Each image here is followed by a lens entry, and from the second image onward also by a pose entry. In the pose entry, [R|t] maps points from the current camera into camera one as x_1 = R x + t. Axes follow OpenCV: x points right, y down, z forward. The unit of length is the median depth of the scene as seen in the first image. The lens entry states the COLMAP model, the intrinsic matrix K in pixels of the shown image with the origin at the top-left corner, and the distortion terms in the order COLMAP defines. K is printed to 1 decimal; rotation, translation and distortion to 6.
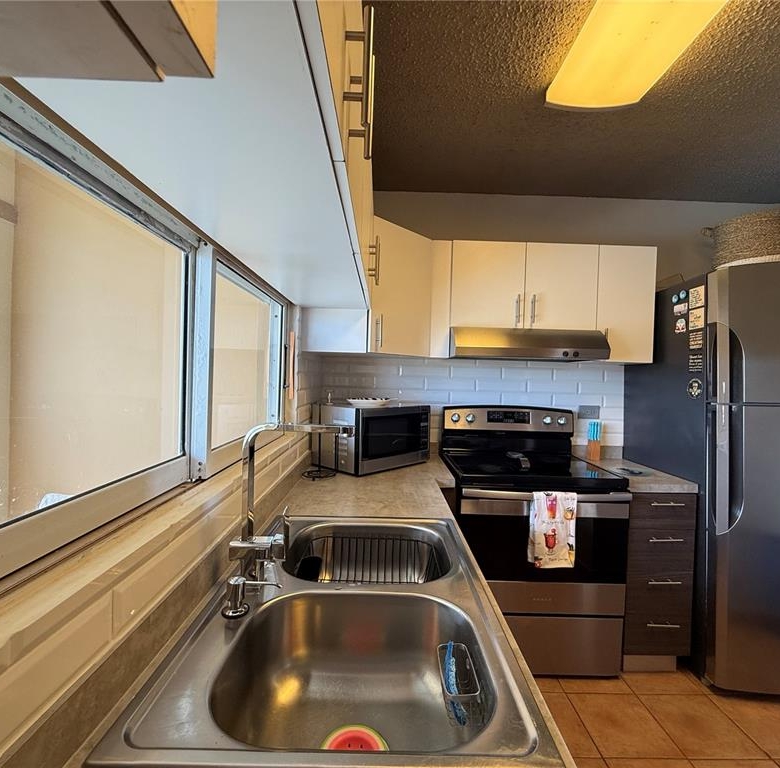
lens RADIAL K [[410.1, 0, 390.1], [0, 410.1, 385.6], [0, 0, 1]] dist [-0.004372, -0.000314]
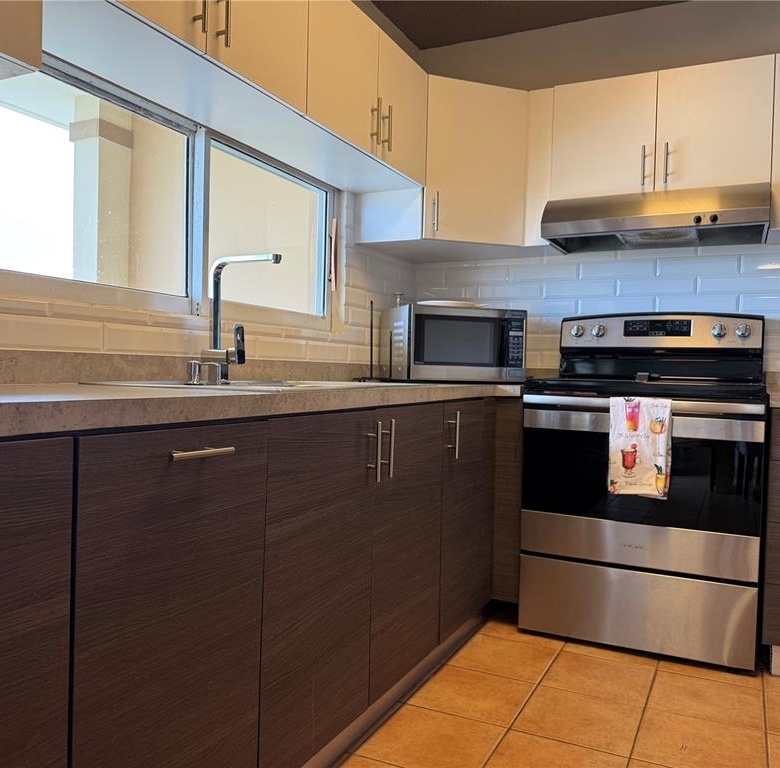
lens RADIAL K [[719.0, 0, 386.5], [0, 719.0, 385.9], [0, 0, 1]] dist [0.064409, 0.000000]
pose [[0.892751, 0.003661, -0.450535, 0.589689], [-0.007829, 0.999942, -0.007390, 0.253481], [0.450482, 0.010124, 0.892728, -0.402132]]
